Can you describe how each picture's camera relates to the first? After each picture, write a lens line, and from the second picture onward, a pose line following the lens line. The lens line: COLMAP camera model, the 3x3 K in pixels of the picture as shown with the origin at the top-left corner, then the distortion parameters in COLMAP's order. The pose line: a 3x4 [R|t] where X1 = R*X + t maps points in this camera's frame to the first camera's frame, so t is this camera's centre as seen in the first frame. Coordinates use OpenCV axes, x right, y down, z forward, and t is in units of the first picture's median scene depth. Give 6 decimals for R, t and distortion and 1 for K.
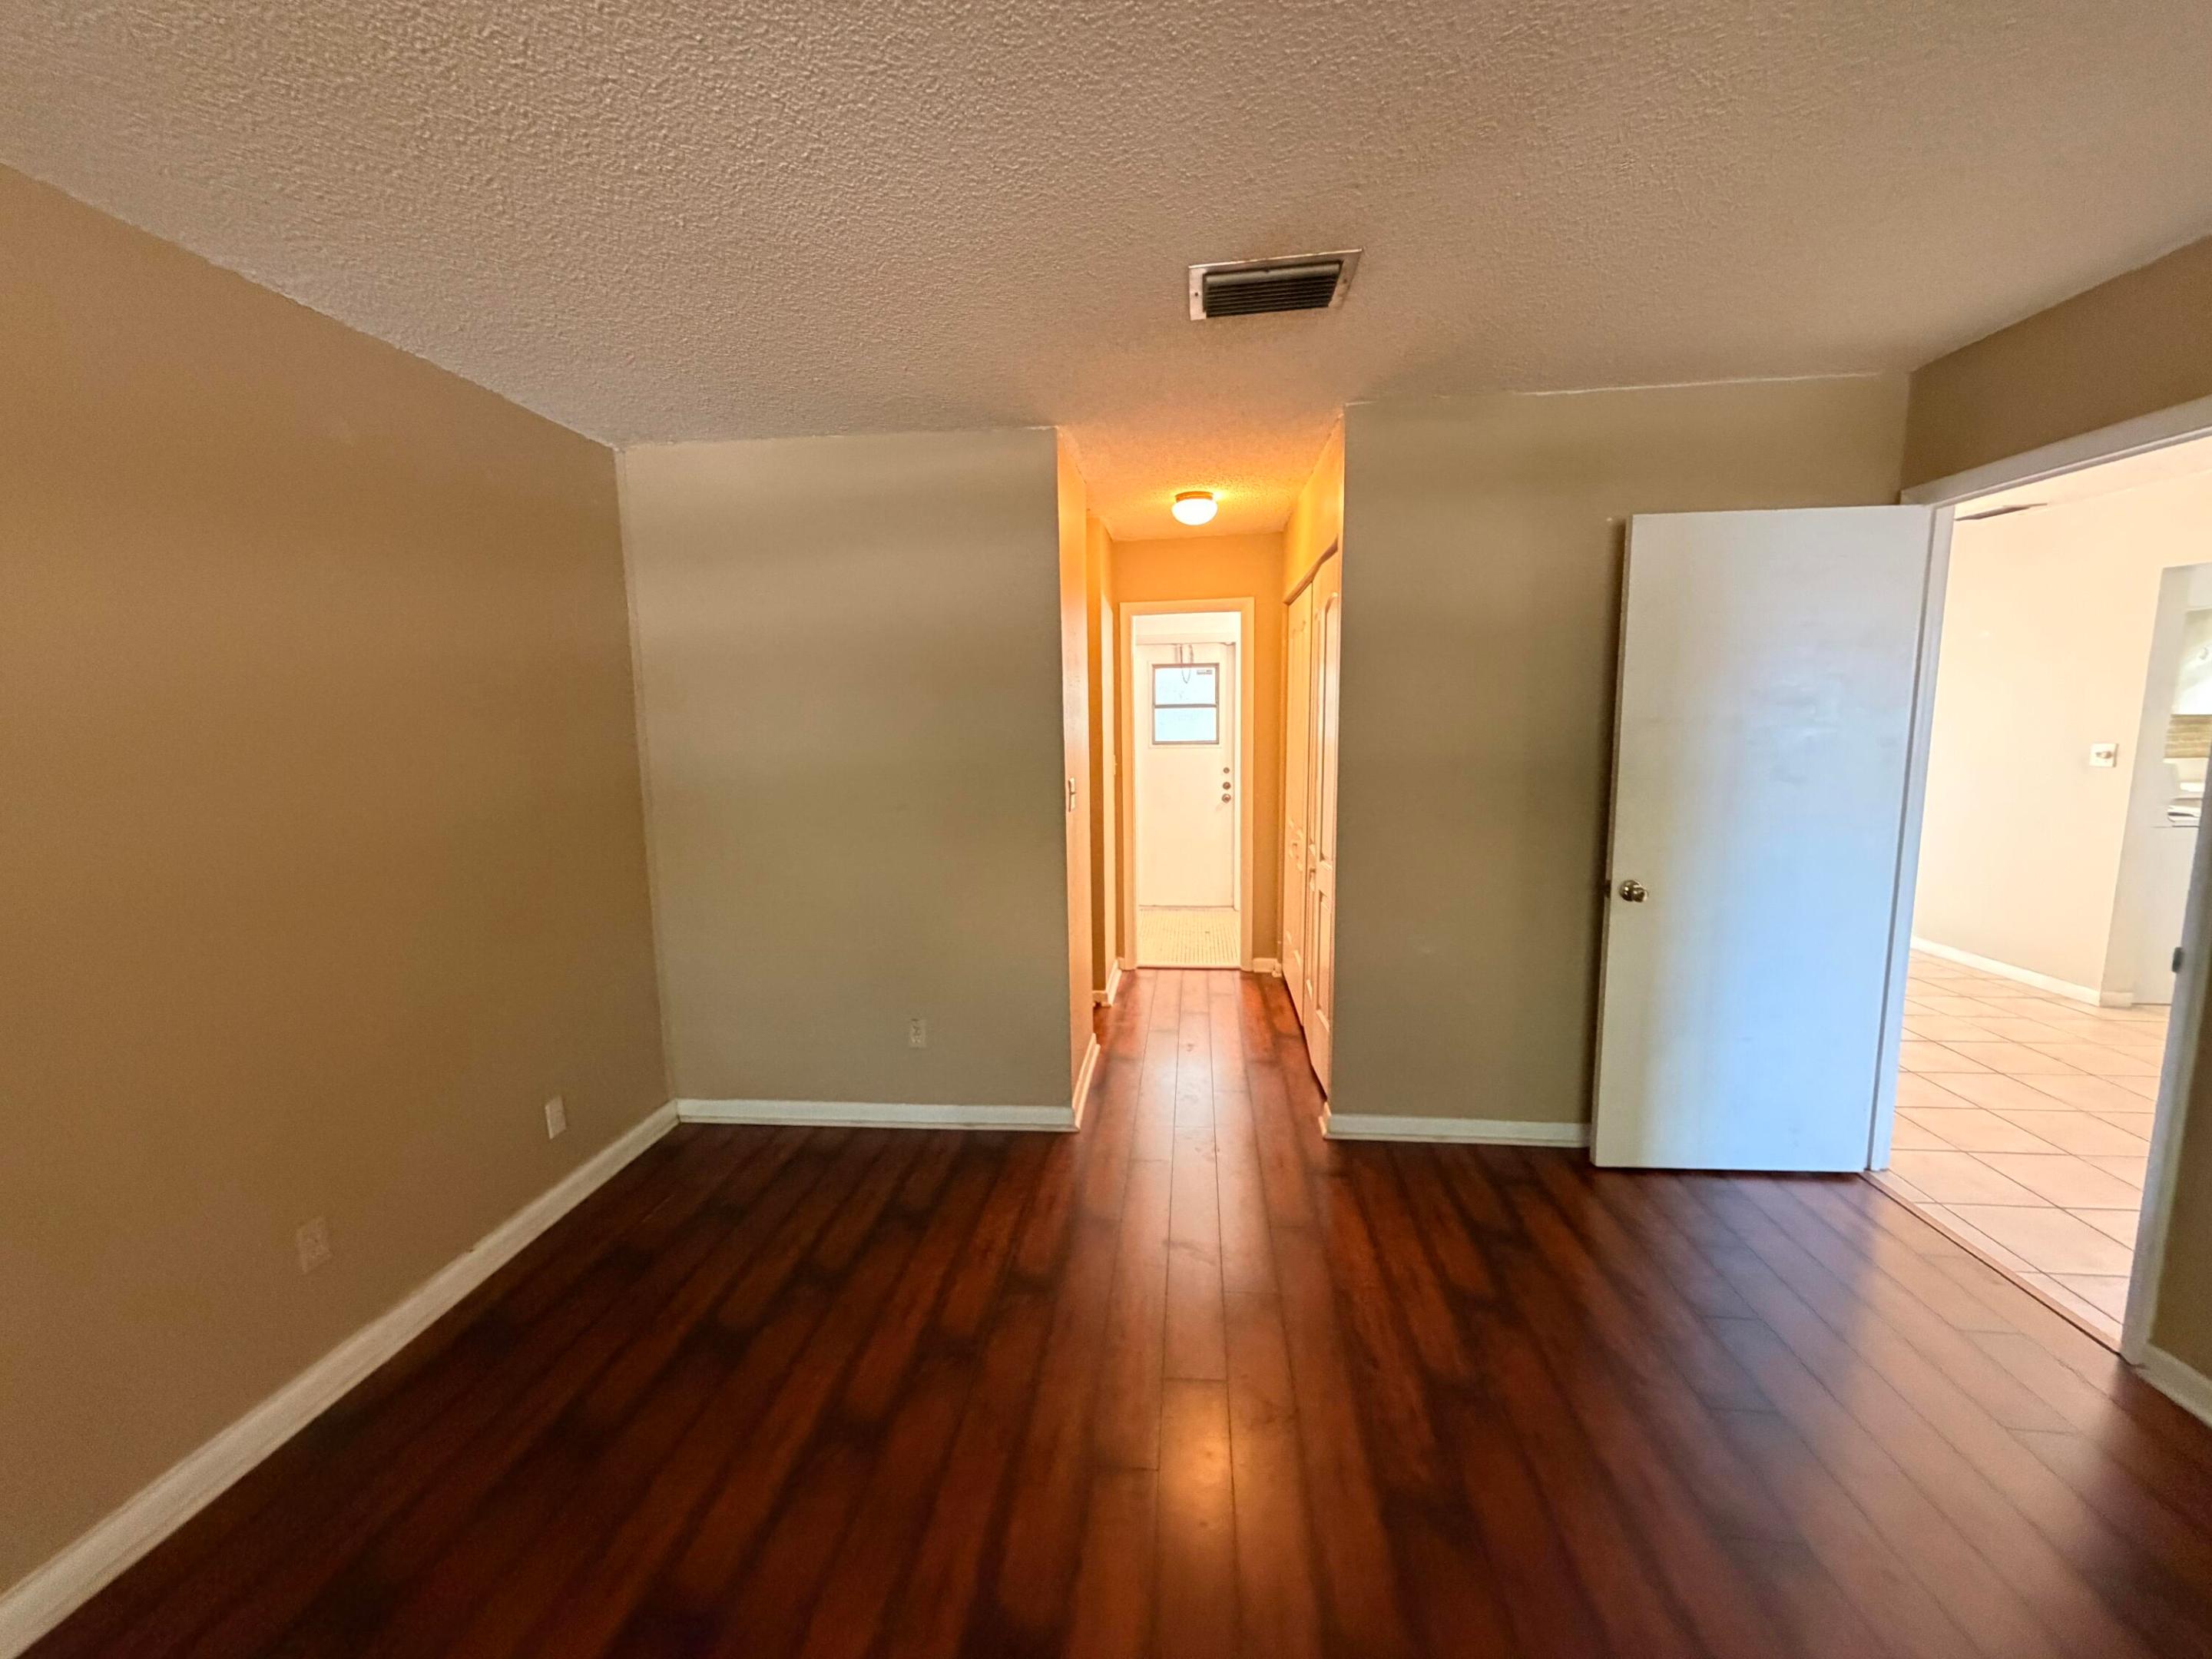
lens RADIAL K [[877.0, 0, 1106.0], [0, 877.0, 829.5], [0, 0, 1]] dist [0.000884, -0.000003]
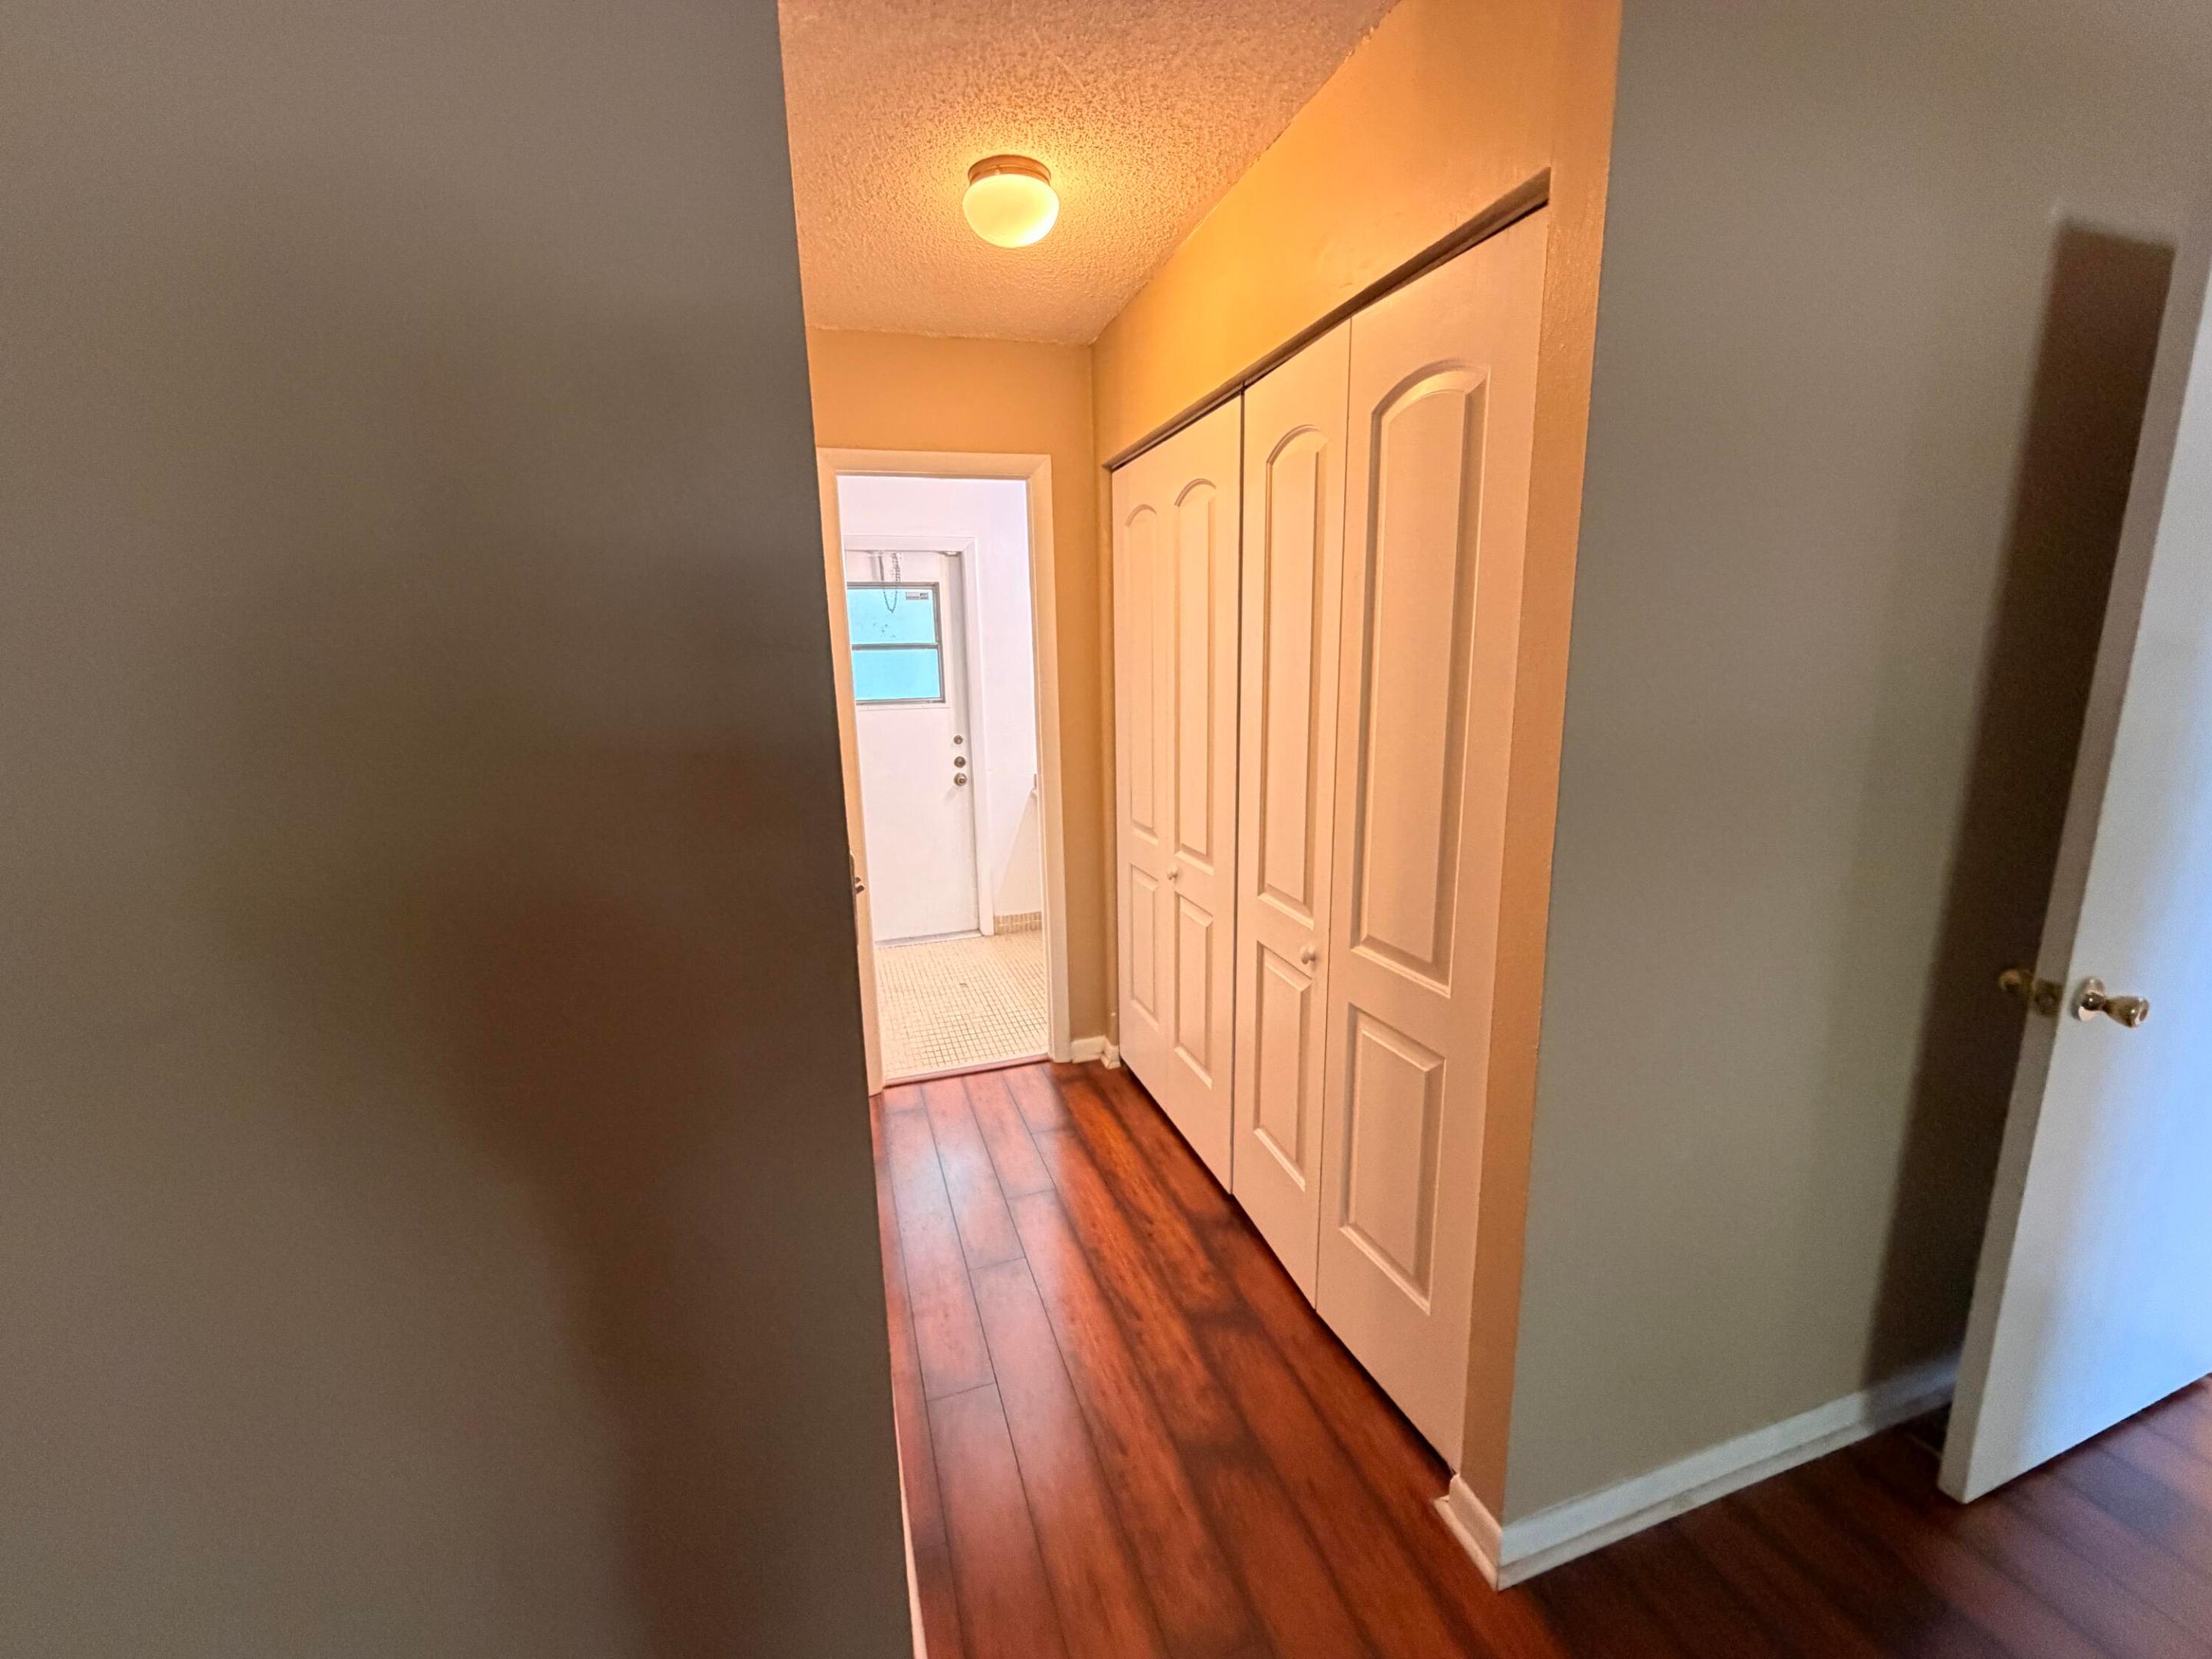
lens RADIAL K [[877.0, 0, 1106.0], [0, 877.0, 829.5], [0, 0, 1]] dist [0.000884, -0.000003]
pose [[0.914256, -0.085891, 0.395928, -0.048578], [0.063583, 0.995578, 0.069153, -0.048618], [-0.400117, -0.038050, 0.915674, 0.404448]]
